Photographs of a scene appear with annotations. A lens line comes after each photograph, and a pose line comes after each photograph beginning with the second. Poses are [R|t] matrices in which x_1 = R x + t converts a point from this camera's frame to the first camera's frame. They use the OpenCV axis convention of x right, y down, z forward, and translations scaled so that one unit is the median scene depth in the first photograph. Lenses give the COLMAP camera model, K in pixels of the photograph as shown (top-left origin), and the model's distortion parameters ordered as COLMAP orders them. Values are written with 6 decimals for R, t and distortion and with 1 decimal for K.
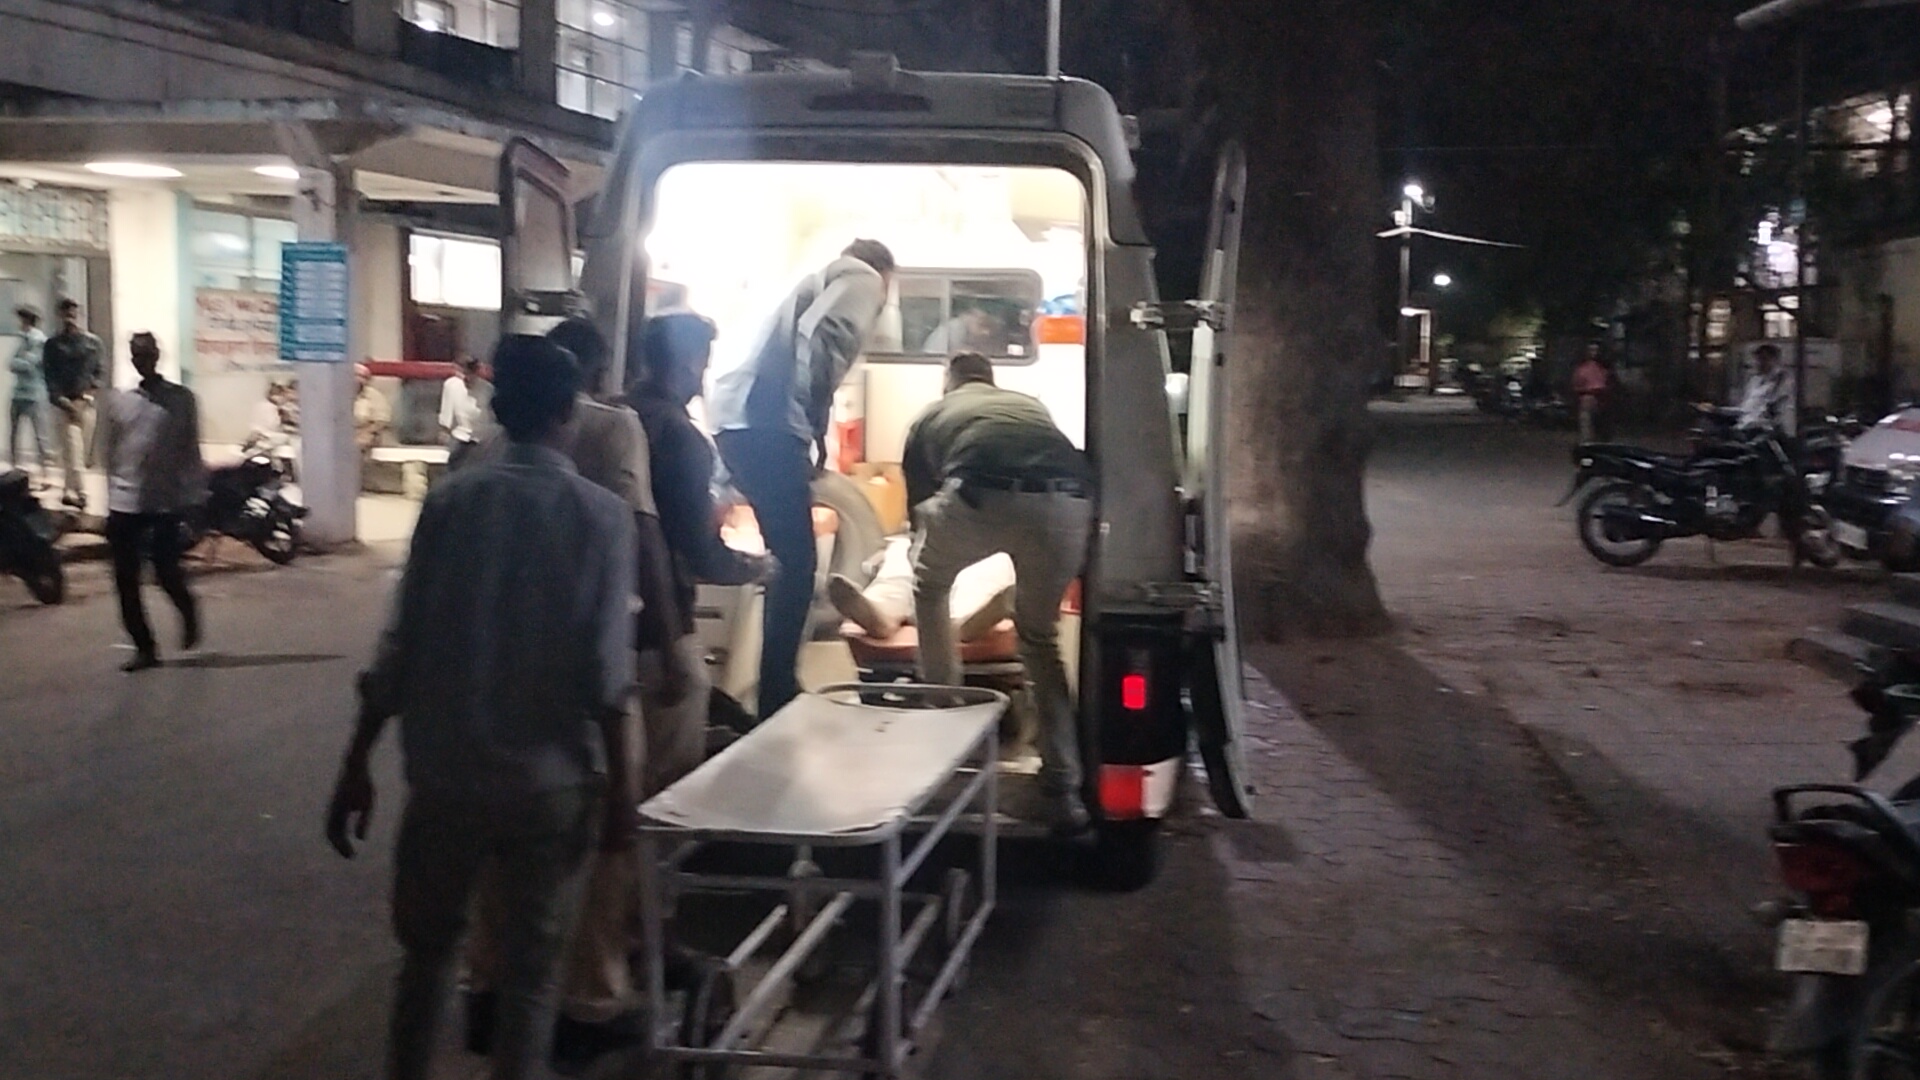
lens RADIAL K [[1990.4, 0, 955.9], [0, 1990.4, 522.2], [0, 0, 1]] dist [0.138867, -0.255690]
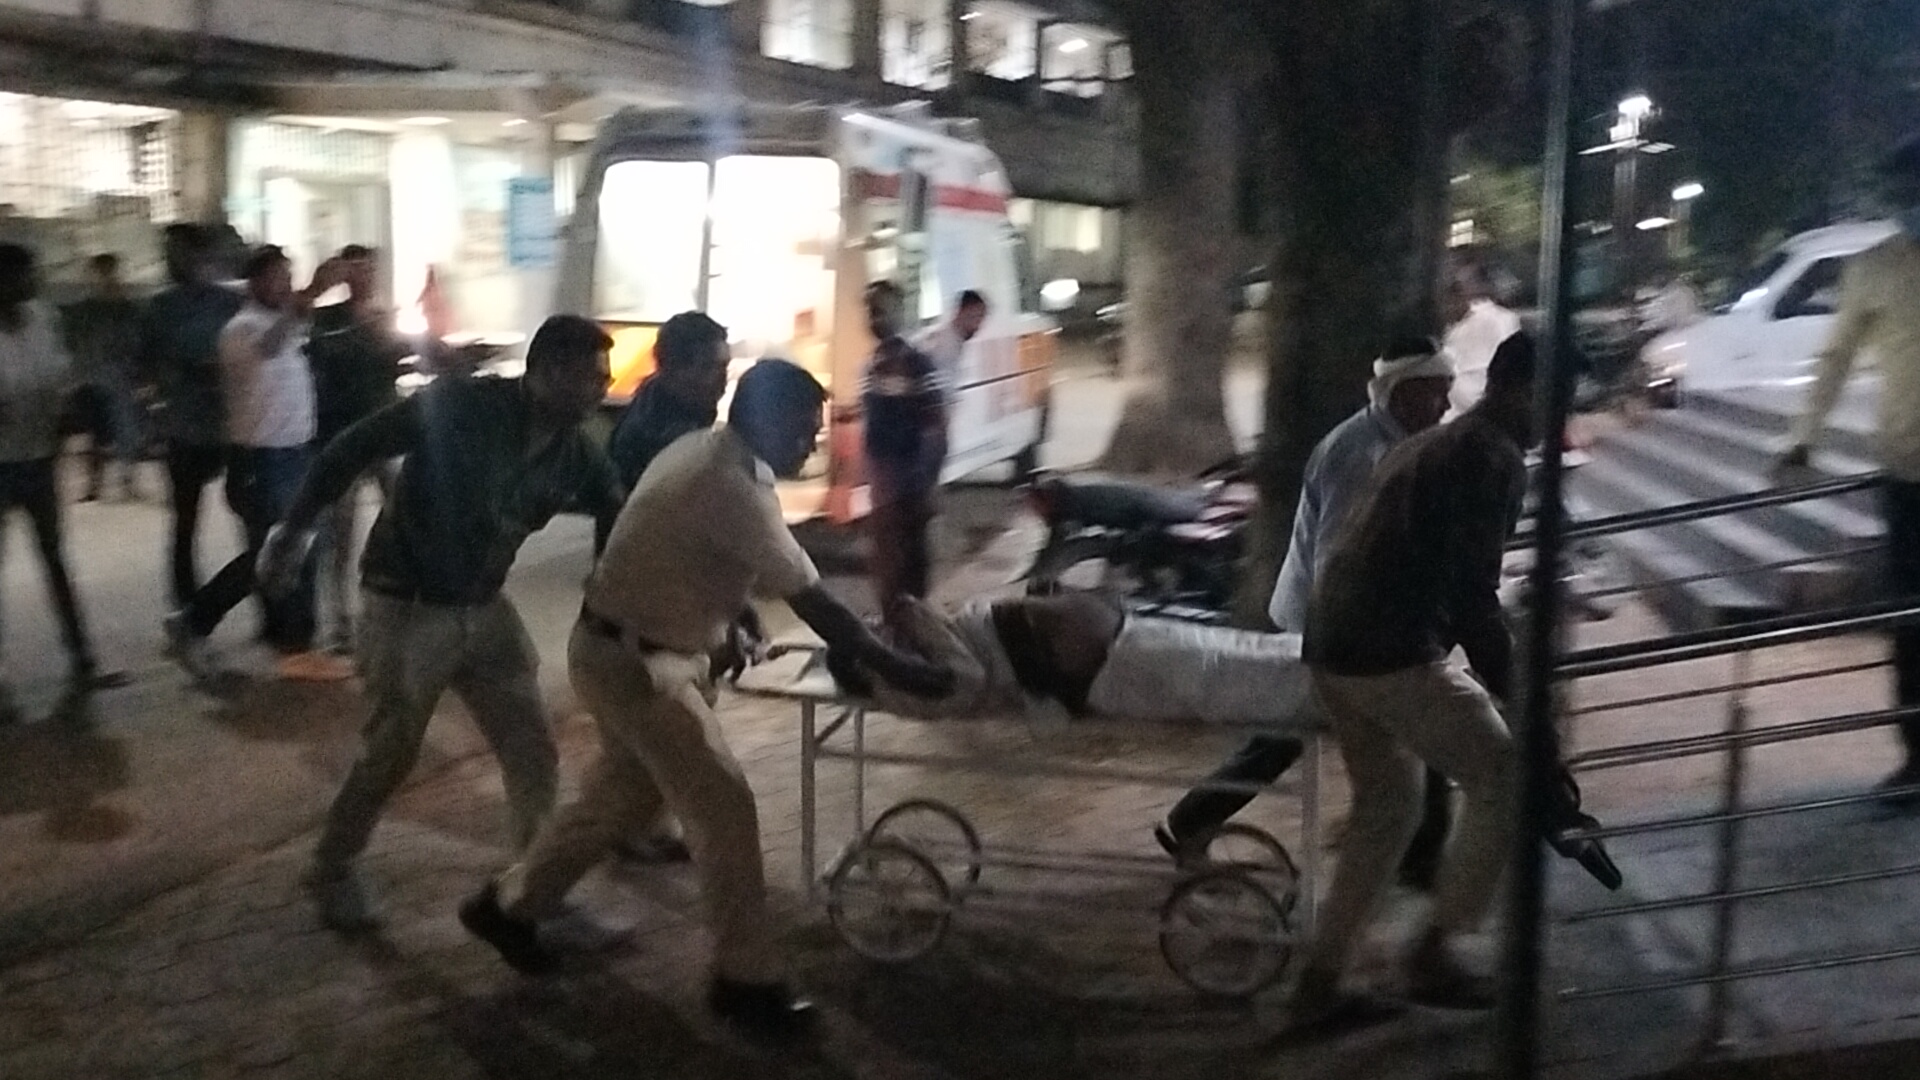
lens RADIAL K [[1990.4, 0, 955.9], [0, 1990.4, 522.2], [0, 0, 1]] dist [0.138867, -0.255690]
pose [[0.989514, 0.024782, -0.142292, 0.128568], [-0.018546, 0.998816, 0.044983, 0.019073], [0.143238, -0.041872, 0.988802, -0.234406]]
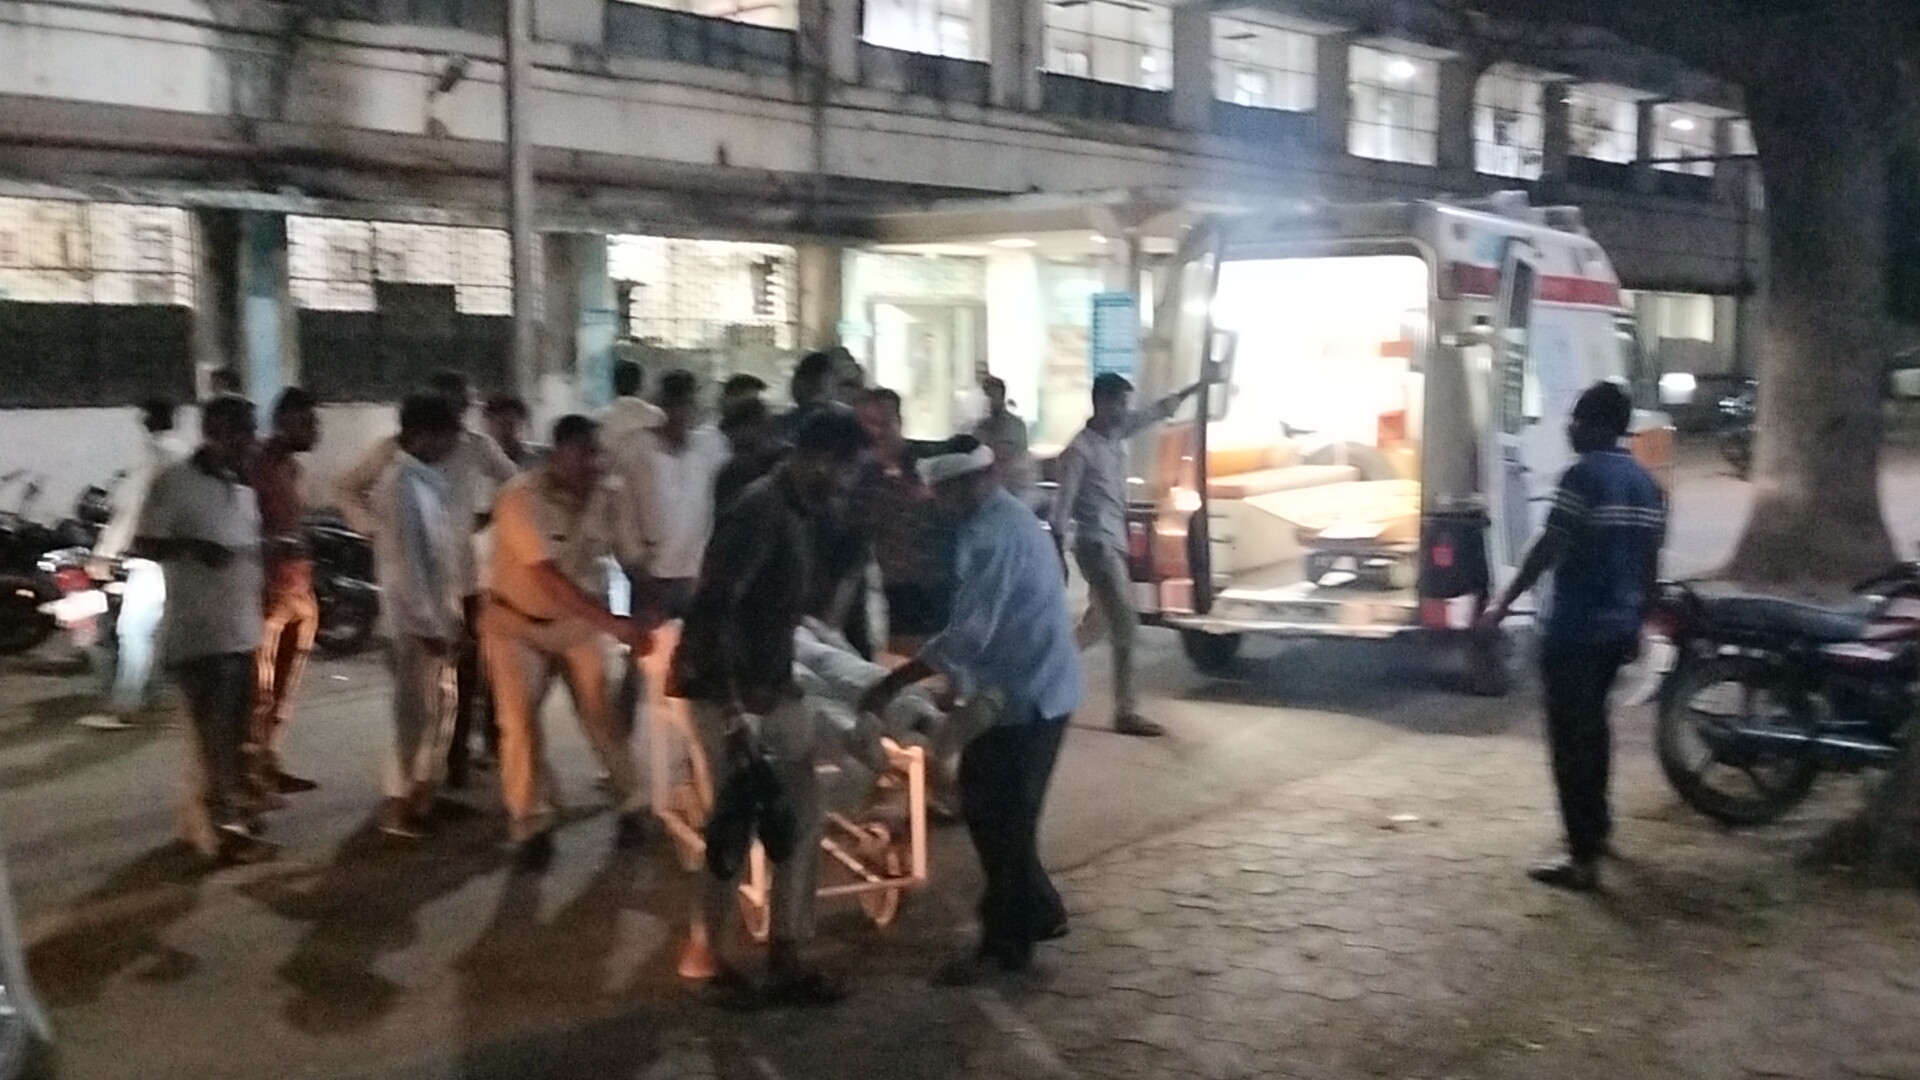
lens RADIAL K [[1990.4, 0, 955.9], [0, 1990.4, 522.2], [0, 0, 1]] dist [0.138867, -0.255690]
pose [[0.908555, 0.008576, -0.417676, 0.123491], [-0.010842, 0.999937, -0.003054, 0.017744], [0.417624, 0.007304, 0.908591, -0.221813]]
